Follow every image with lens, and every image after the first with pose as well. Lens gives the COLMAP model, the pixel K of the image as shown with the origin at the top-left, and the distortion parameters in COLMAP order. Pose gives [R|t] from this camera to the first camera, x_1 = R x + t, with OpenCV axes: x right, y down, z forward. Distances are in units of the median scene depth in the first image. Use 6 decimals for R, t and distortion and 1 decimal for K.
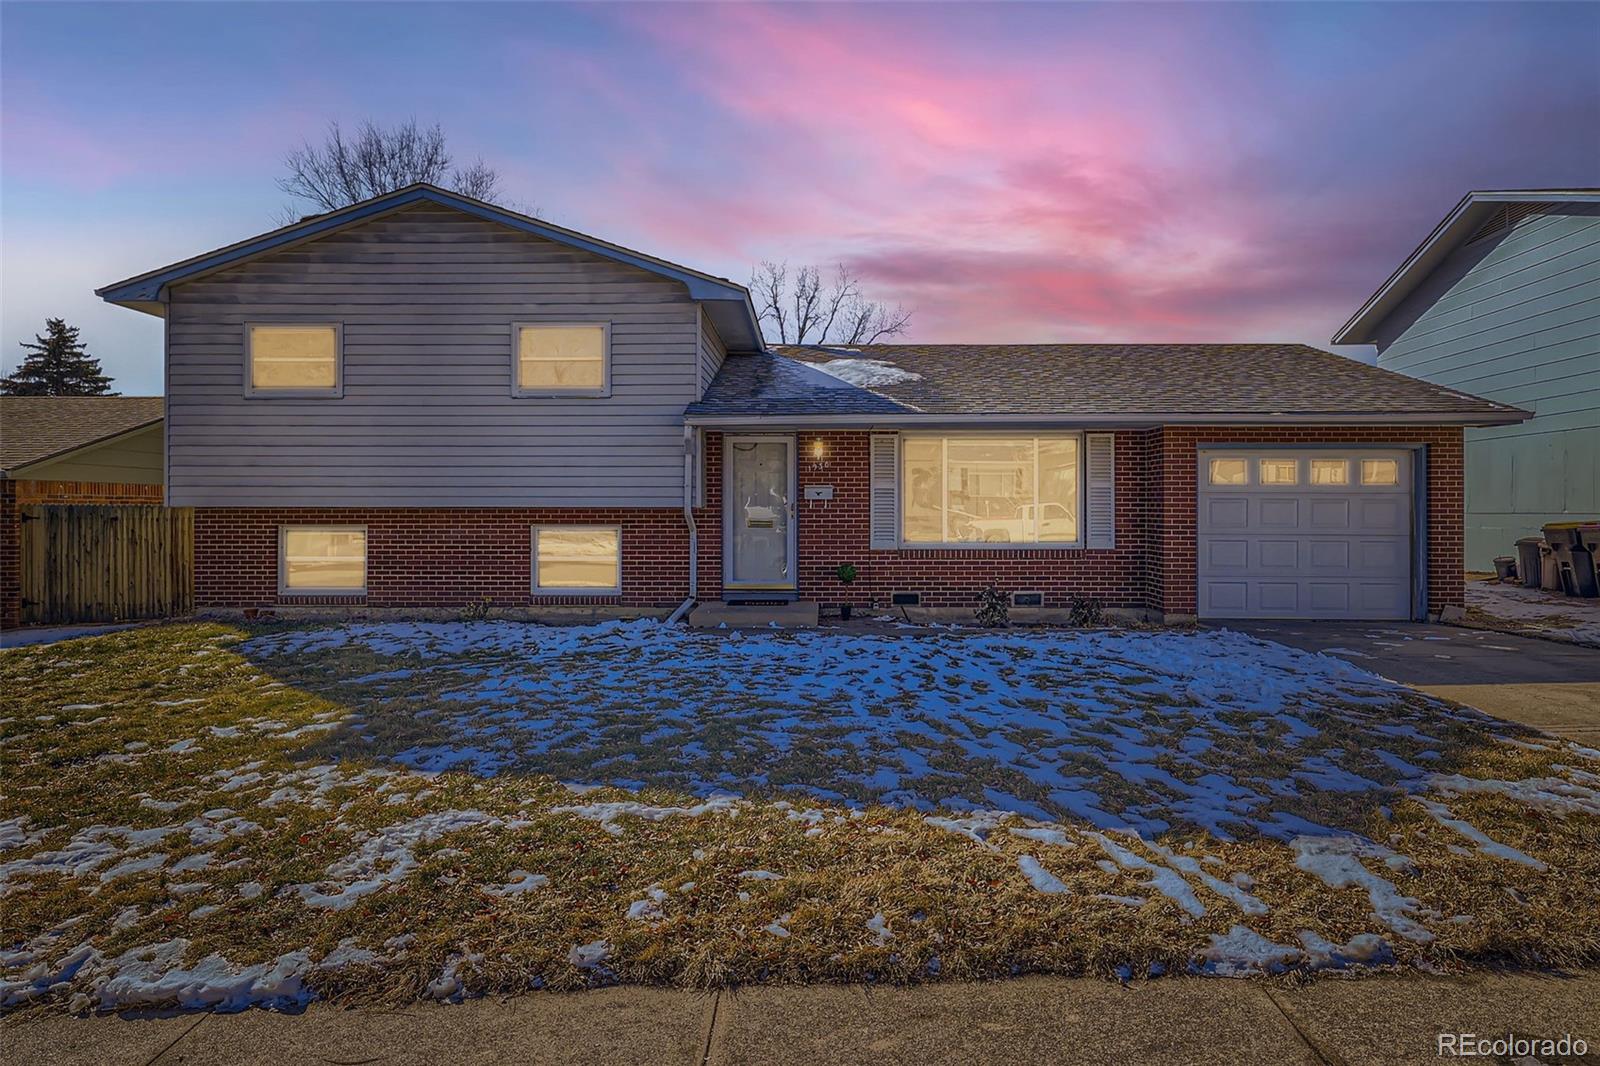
lens RADIAL K [[884.1, 0, 799.9], [0, 884.1, 526.4], [0, 0, 1]] dist [-0.000778, -0.000095]
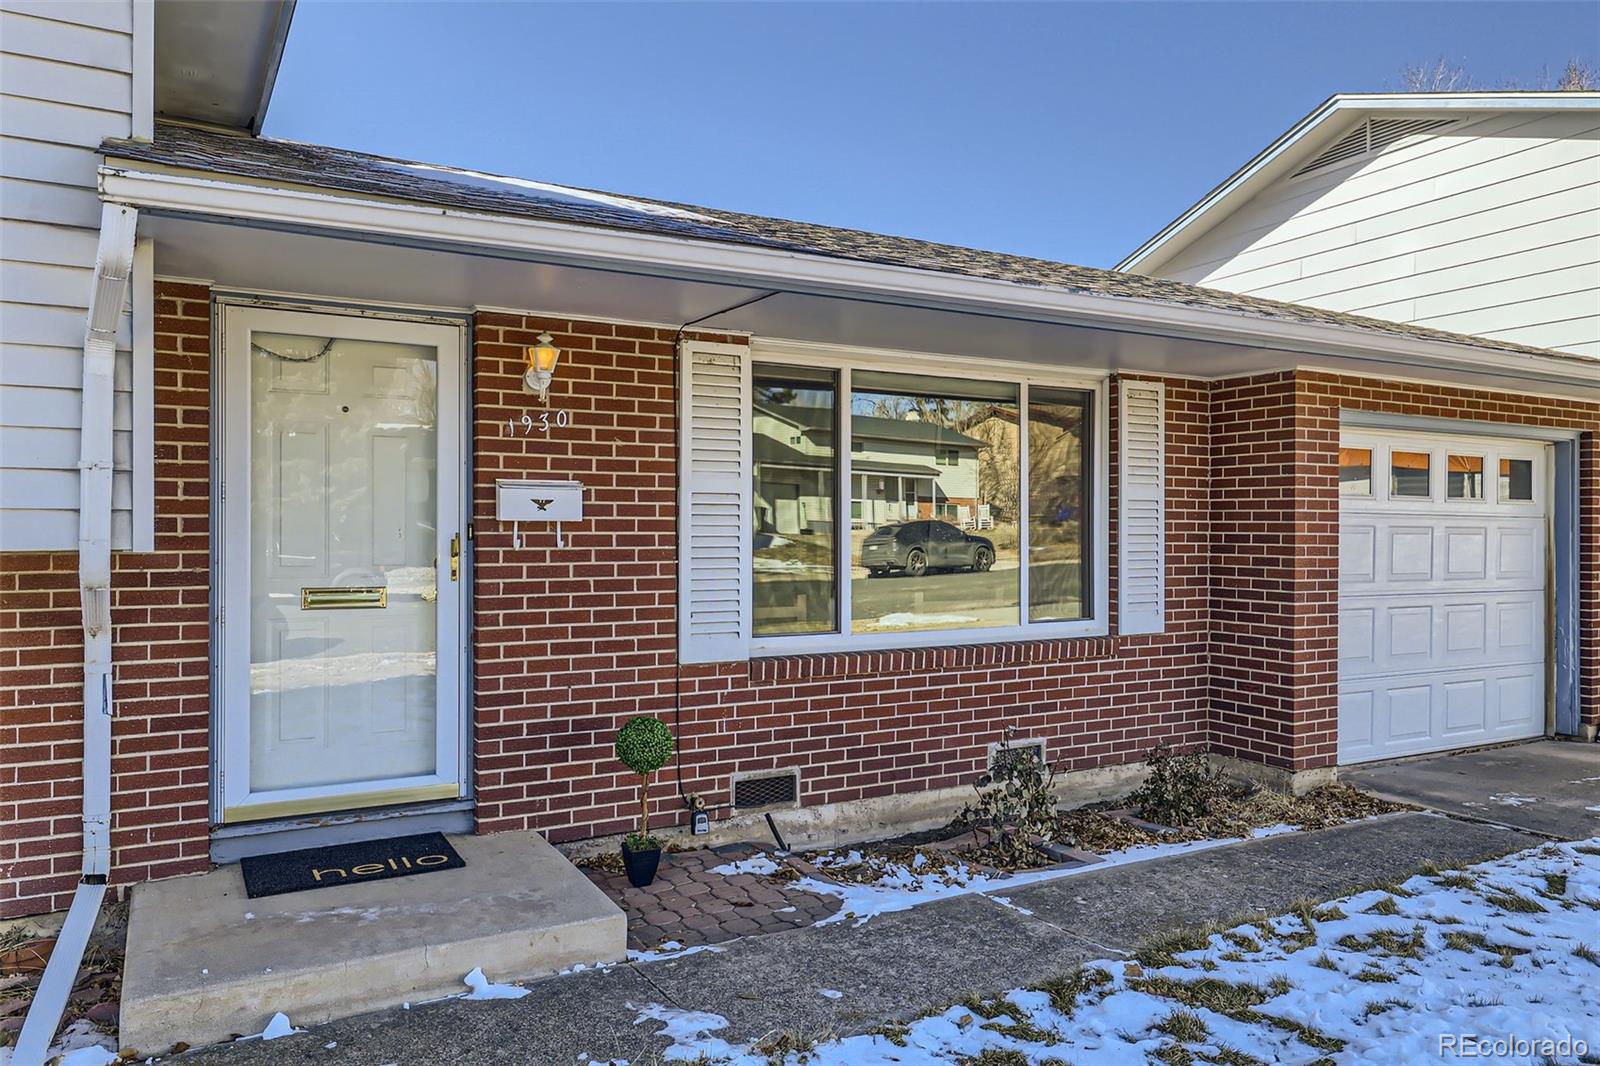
lens RADIAL K [[1140.0, 0, 798.5], [0, 1140.0, 538.8], [0, 0, 1]] dist [-0.002336, 0.001514]
pose [[0.868221, -0.001227, 0.496177, -0.107063], [0.006293, 0.999944, -0.008539, -0.019811], [-0.496138, 0.010536, 0.868180, 0.578655]]
